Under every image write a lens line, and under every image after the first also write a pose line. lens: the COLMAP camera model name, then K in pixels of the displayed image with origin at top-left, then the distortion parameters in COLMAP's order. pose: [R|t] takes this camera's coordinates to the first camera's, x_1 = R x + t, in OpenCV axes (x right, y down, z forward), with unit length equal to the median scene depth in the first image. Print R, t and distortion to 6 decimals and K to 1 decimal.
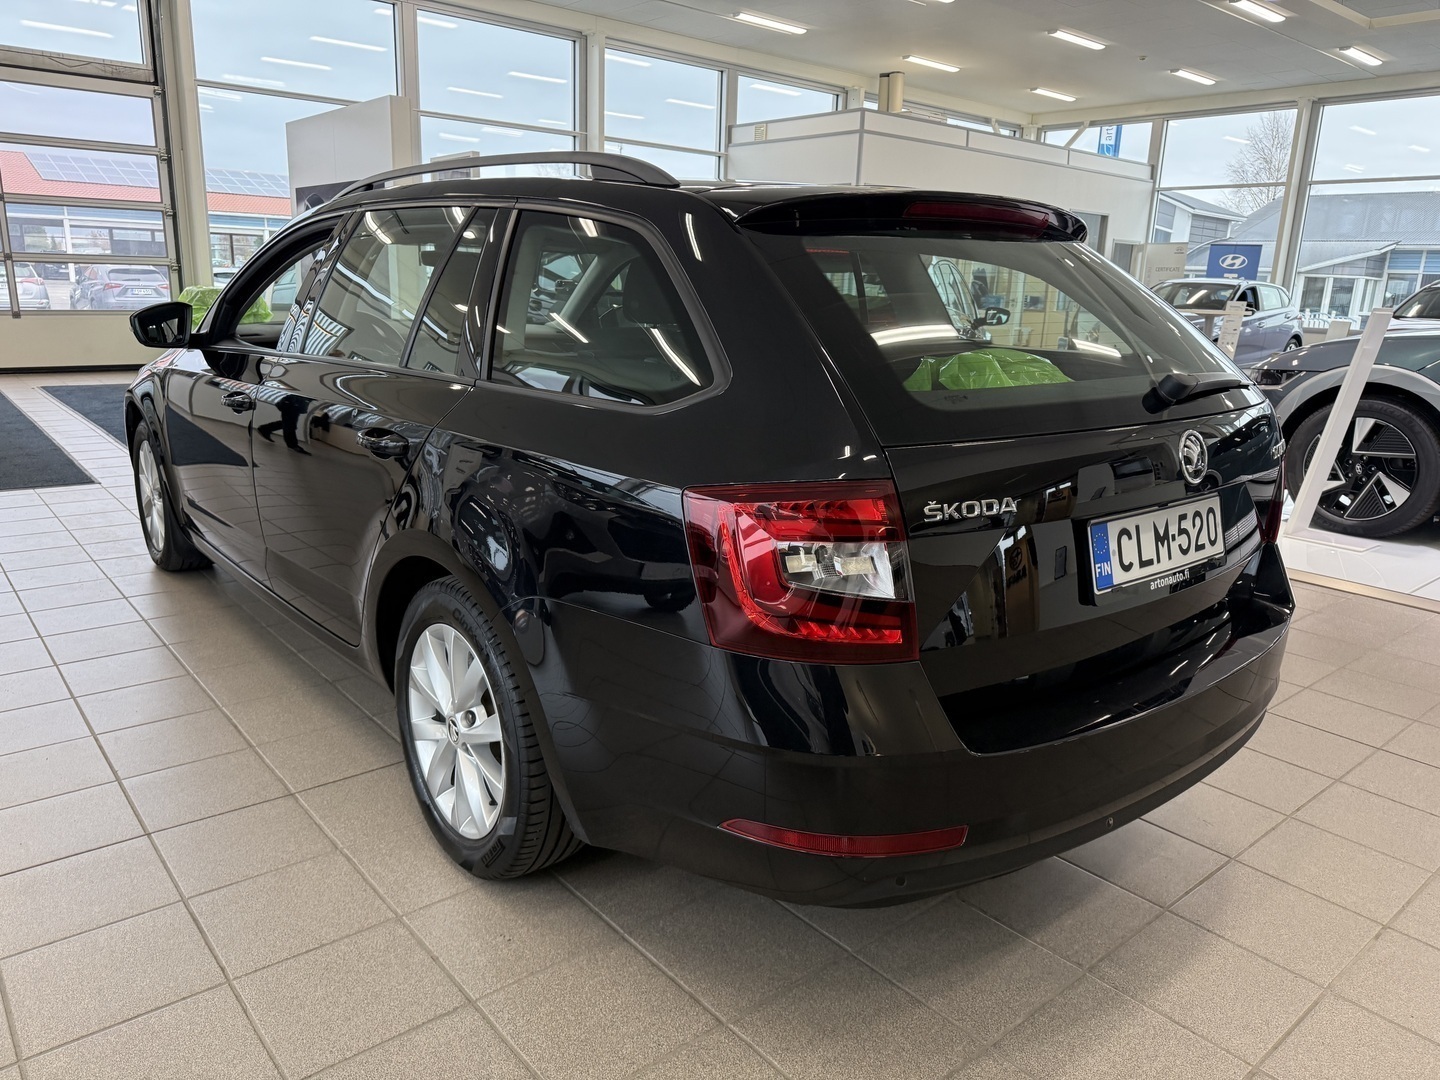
lens RADIAL K [[1019.1, 0, 716.5], [0, 1019.1, 536.5], [0, 0, 1]] dist [-0.004049, -0.000468]
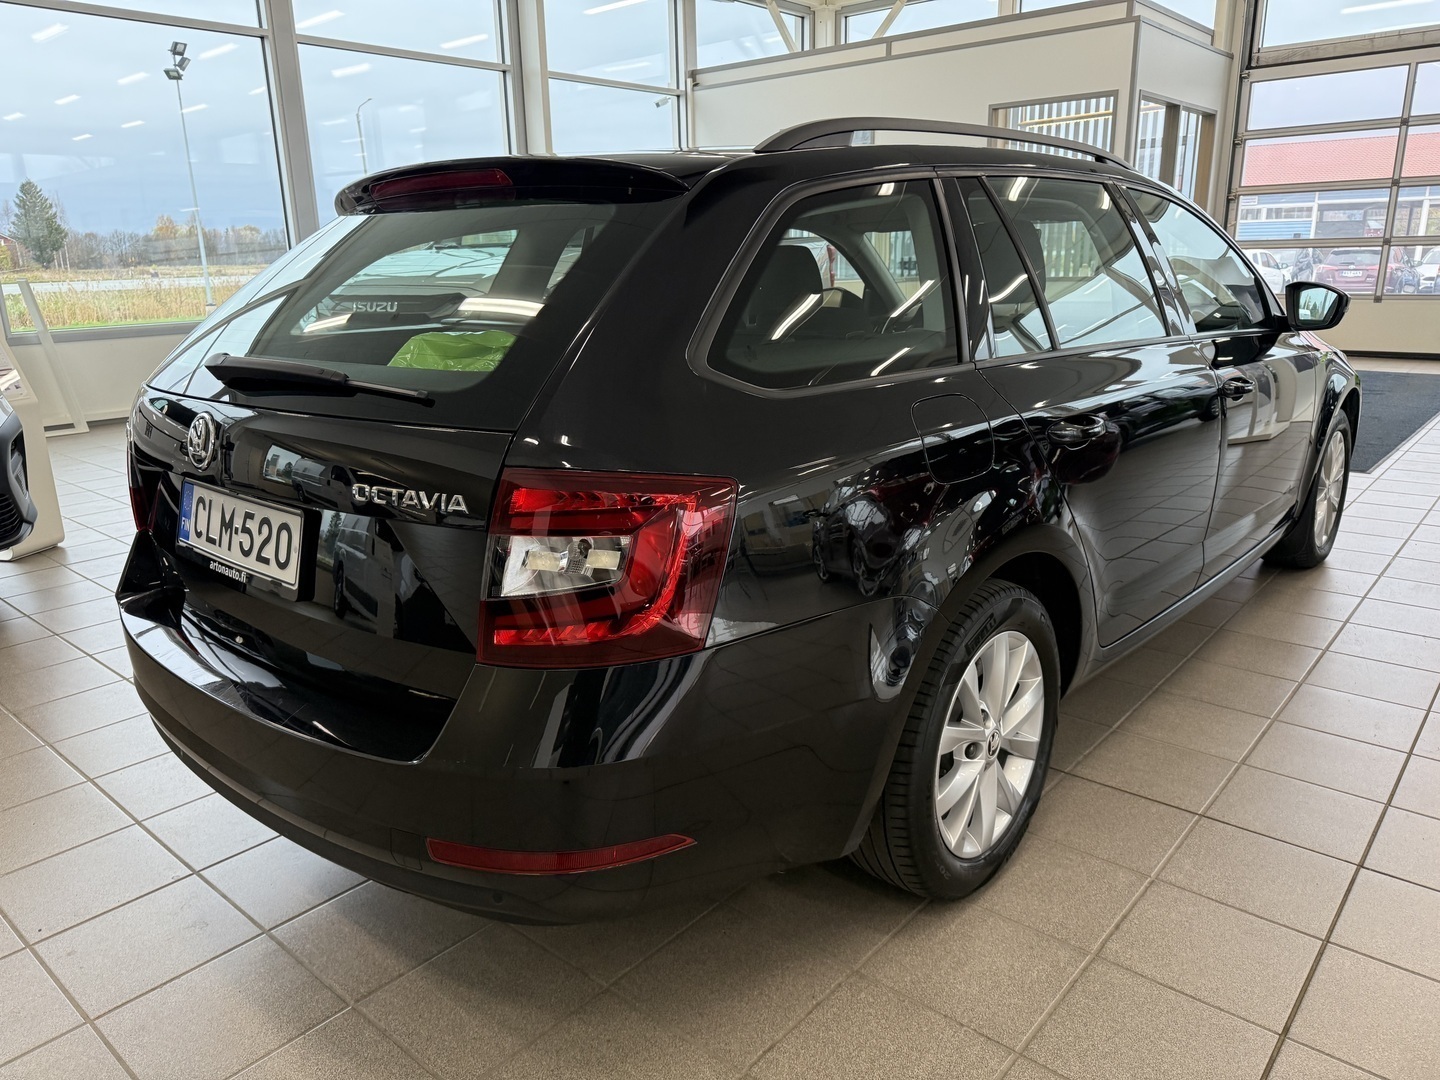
lens RADIAL K [[1019.1, 0, 719.9], [0, 1019.1, 543.2], [0, 0, 1]] dist [-0.004049, -0.000468]
pose [[0.145979, 0.233033, -0.961450, 1.382594], [-0.216287, 0.955867, 0.198840, -0.262379], [0.965355, 0.178923, 0.189938, 1.234572]]
